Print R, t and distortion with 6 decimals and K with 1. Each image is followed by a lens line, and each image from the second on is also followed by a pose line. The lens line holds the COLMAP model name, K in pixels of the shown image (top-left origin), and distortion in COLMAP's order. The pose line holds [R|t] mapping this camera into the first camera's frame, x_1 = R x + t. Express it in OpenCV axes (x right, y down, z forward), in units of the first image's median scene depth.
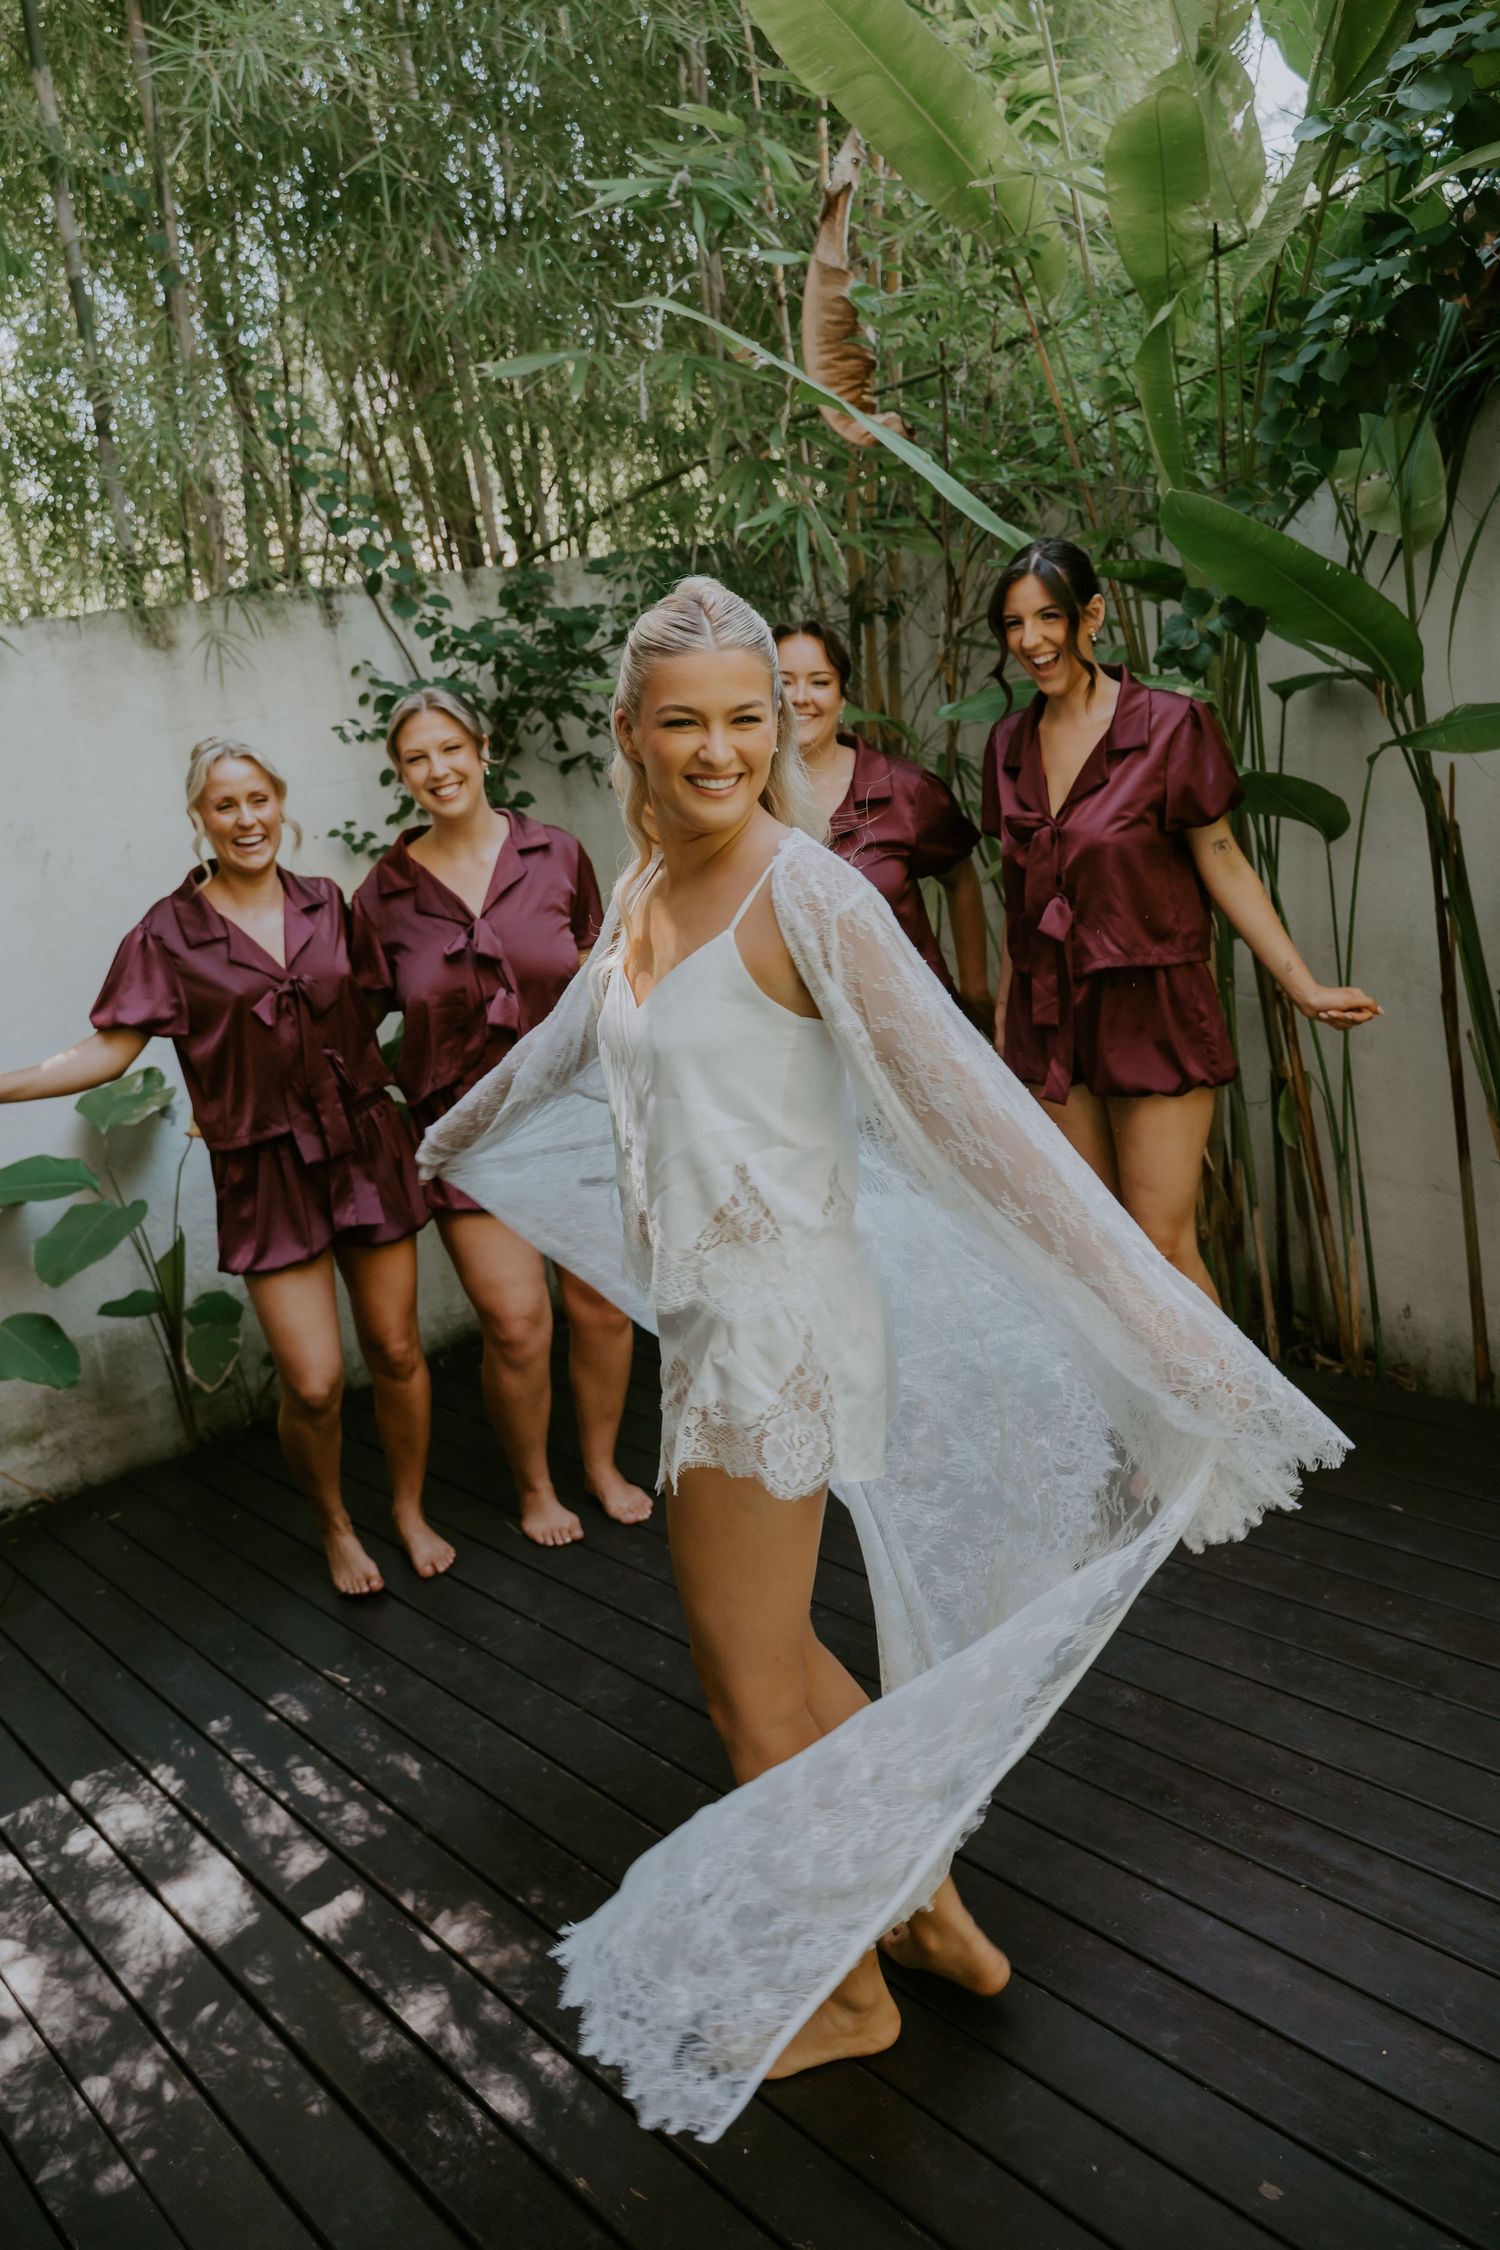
lens RADIAL K [[1864.5, 0, 708.2], [0, 1864.5, 1060.3], [0, 0, 1]] dist [0.003732, 0.005193]
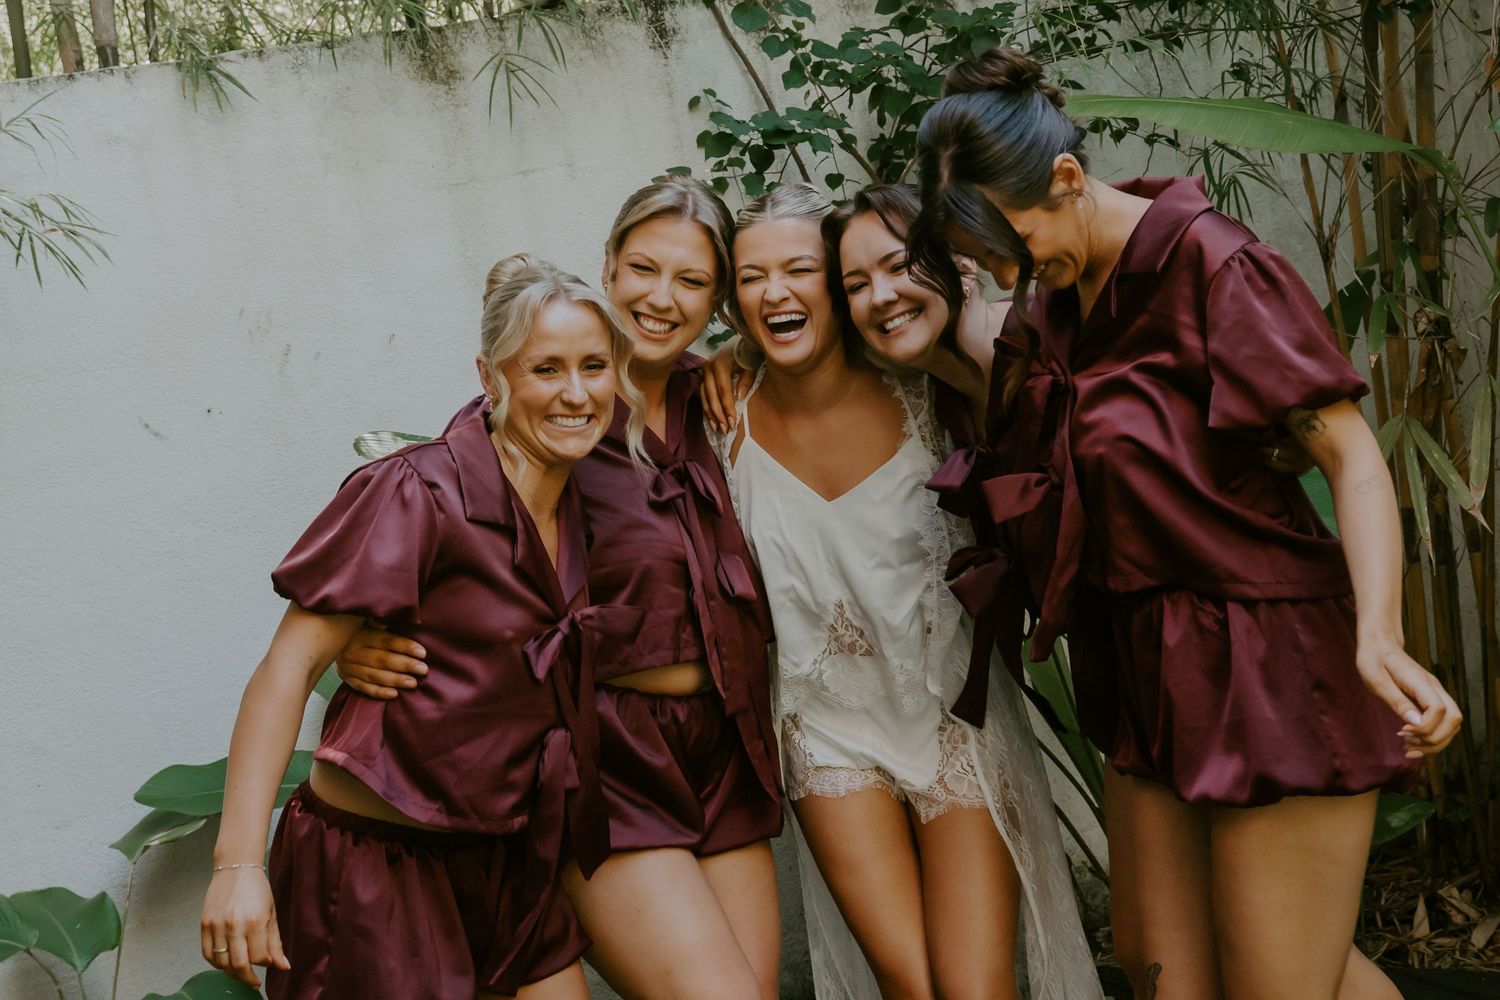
lens RADIAL K [[2203.5, 0, 828.2], [0, 2203.5, 442.1], [0, 0, 1]] dist [0.006020, 0.073202]
pose [[0.986582, -0.000915, -0.163264, 0.012379], [-0.008998, 0.998160, -0.059966, -0.018982], [0.163018, 0.060630, 0.984758, 0.139446]]
